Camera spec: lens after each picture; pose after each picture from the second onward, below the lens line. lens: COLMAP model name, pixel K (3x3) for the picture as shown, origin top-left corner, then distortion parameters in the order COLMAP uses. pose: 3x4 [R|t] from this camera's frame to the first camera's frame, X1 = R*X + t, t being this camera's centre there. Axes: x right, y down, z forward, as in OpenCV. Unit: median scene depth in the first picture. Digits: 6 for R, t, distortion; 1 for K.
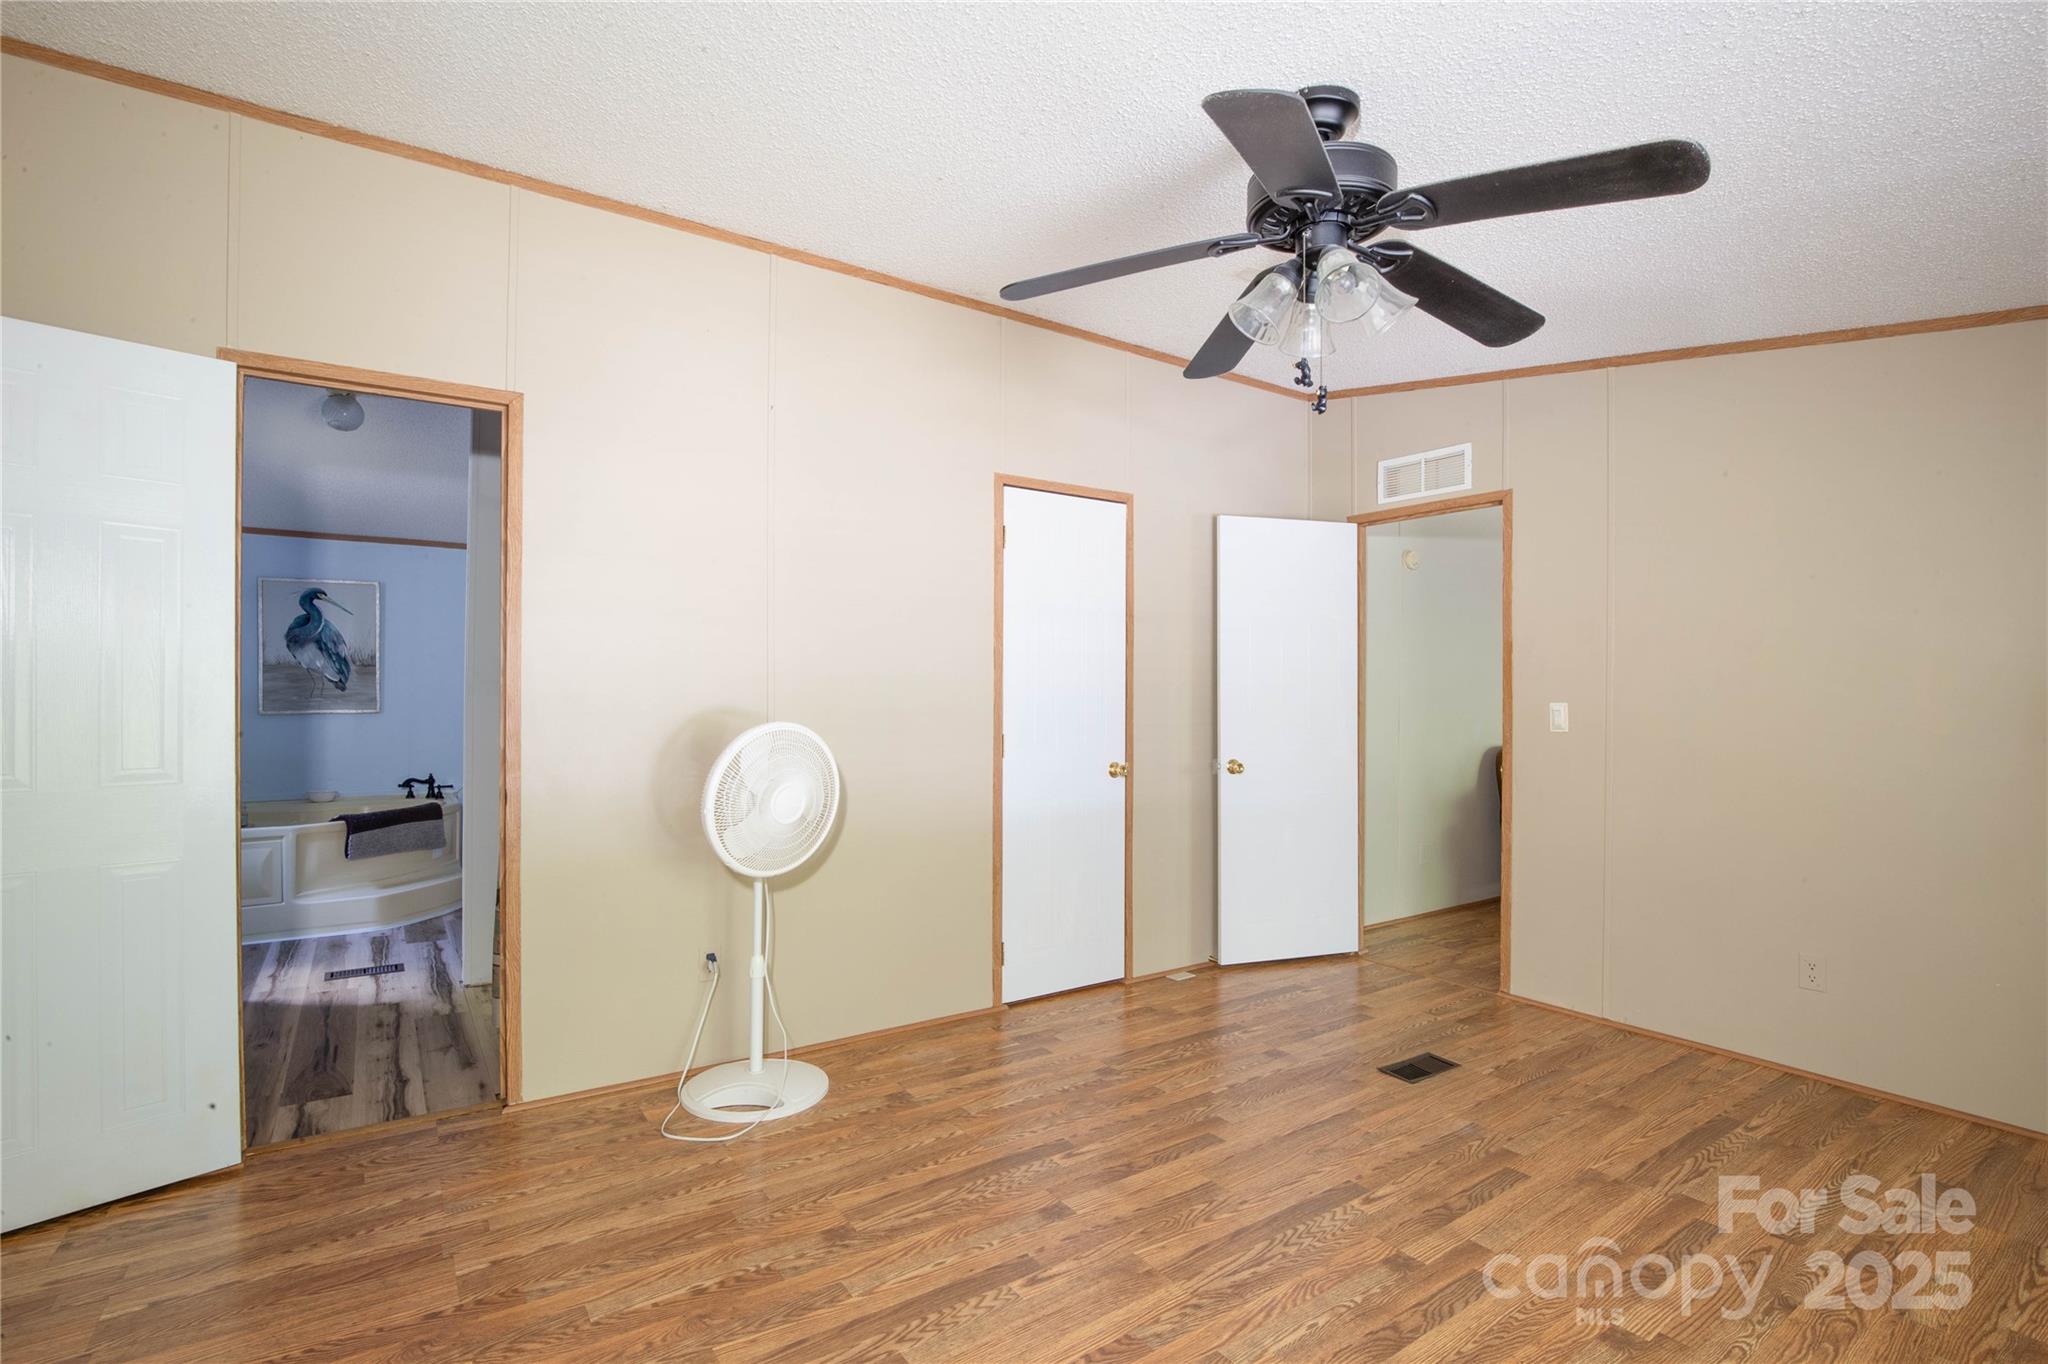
lens RADIAL K [[960.2, 0, 1030.2], [0, 960.2, 691.1], [0, 0, 1]] dist [-0.024485, -0.000172]
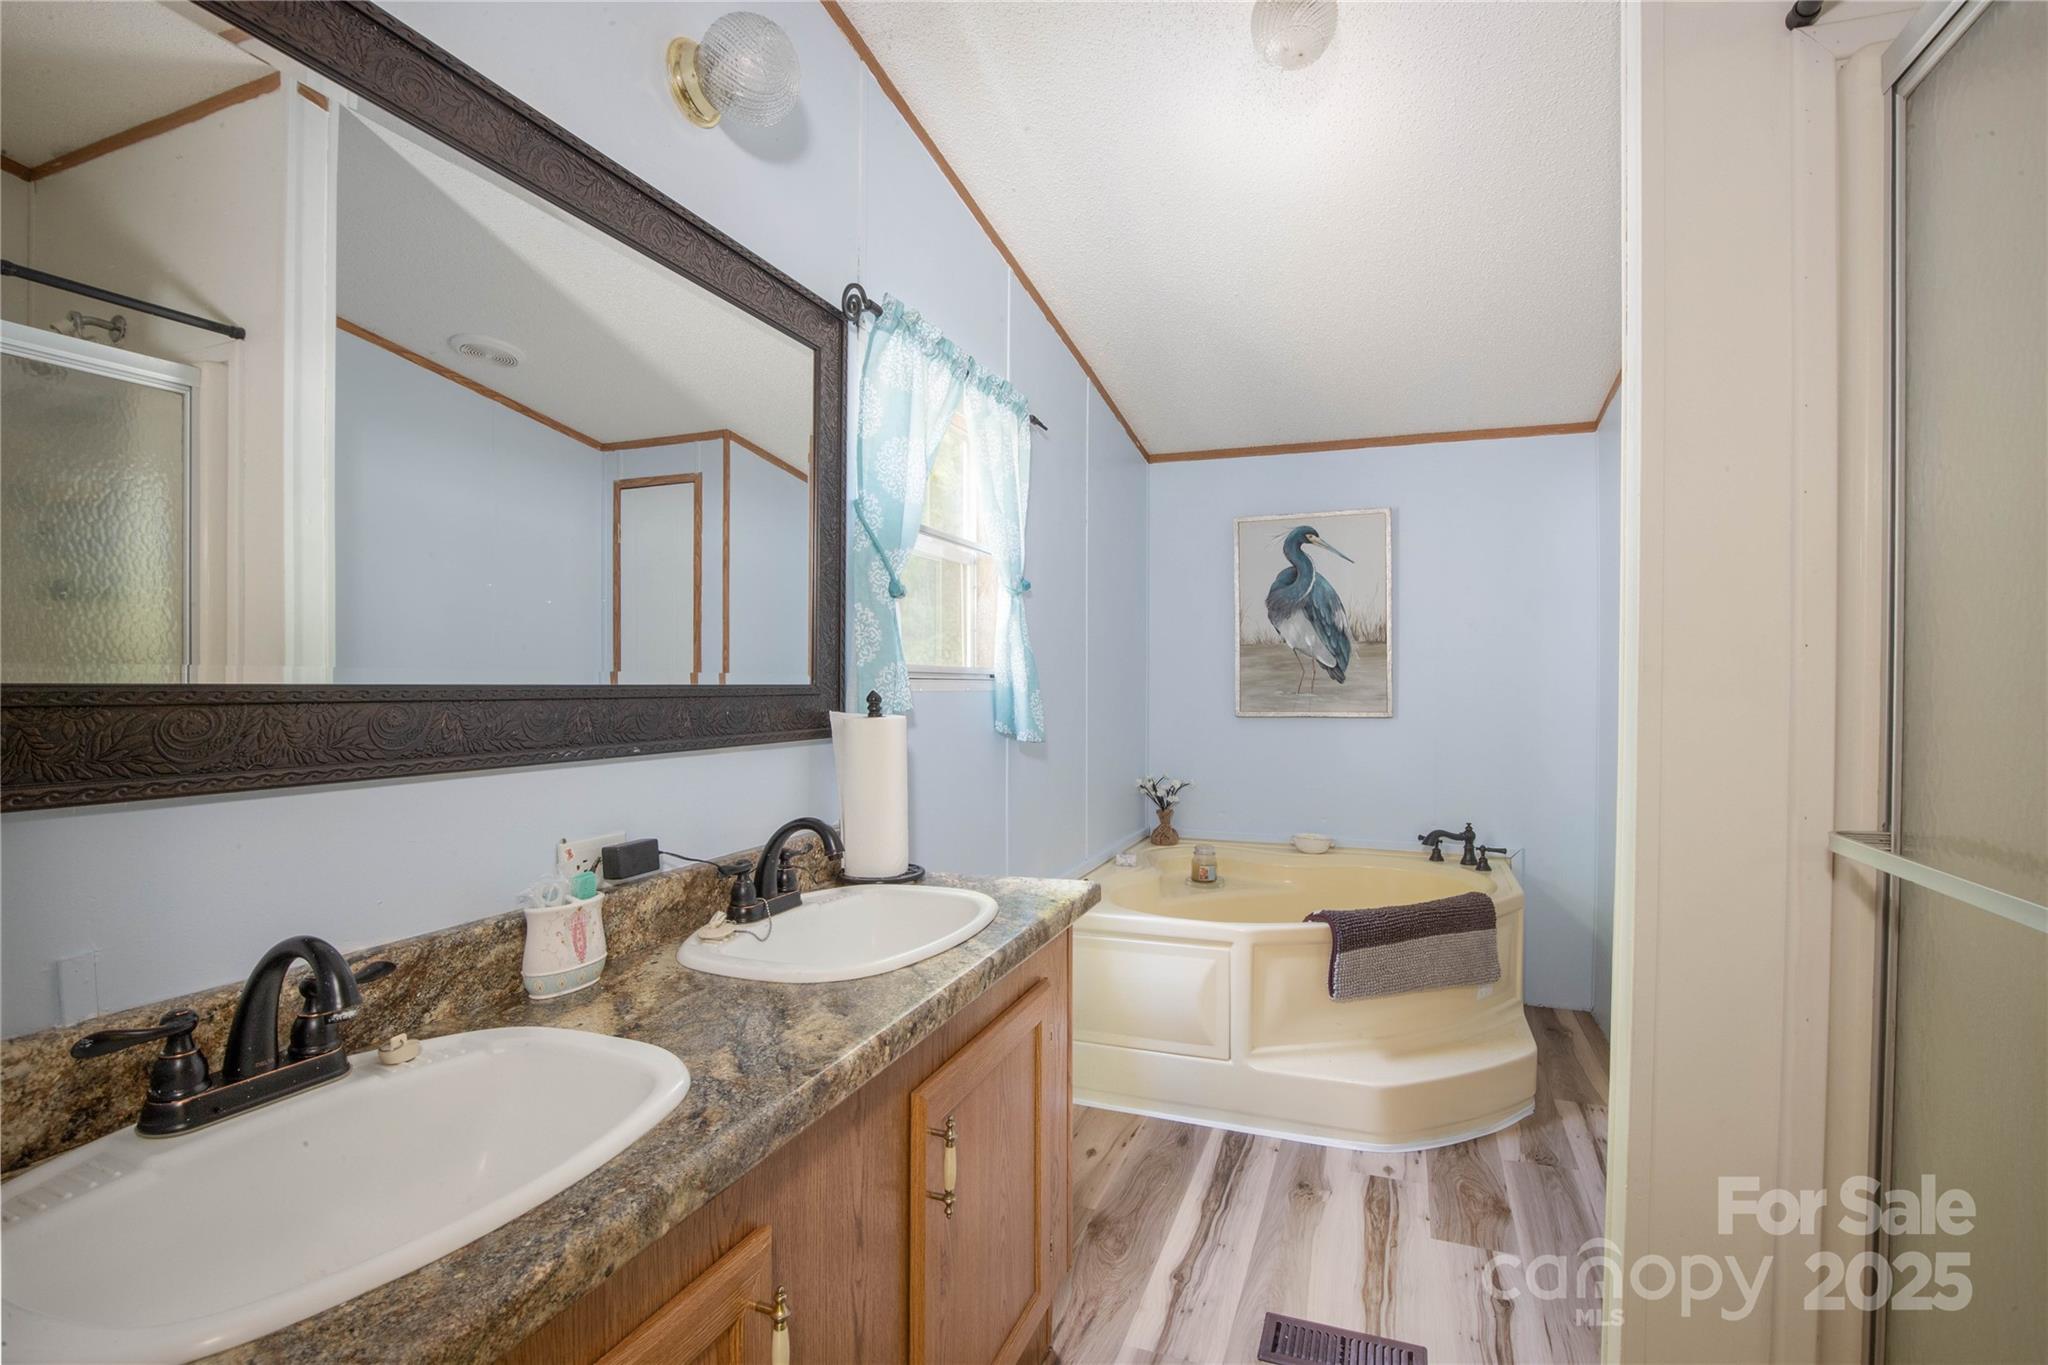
lens RADIAL K [[960.2, 0, 1023.7], [0, 960.2, 685.0], [0, 0, 1]] dist [-0.024485, -0.000172]
pose [[0.560869, 0.009081, -0.827854, -0.366192], [0.002176, 0.999920, 0.012442, -0.008271], [0.827901, -0.008780, 0.560805, 0.544670]]
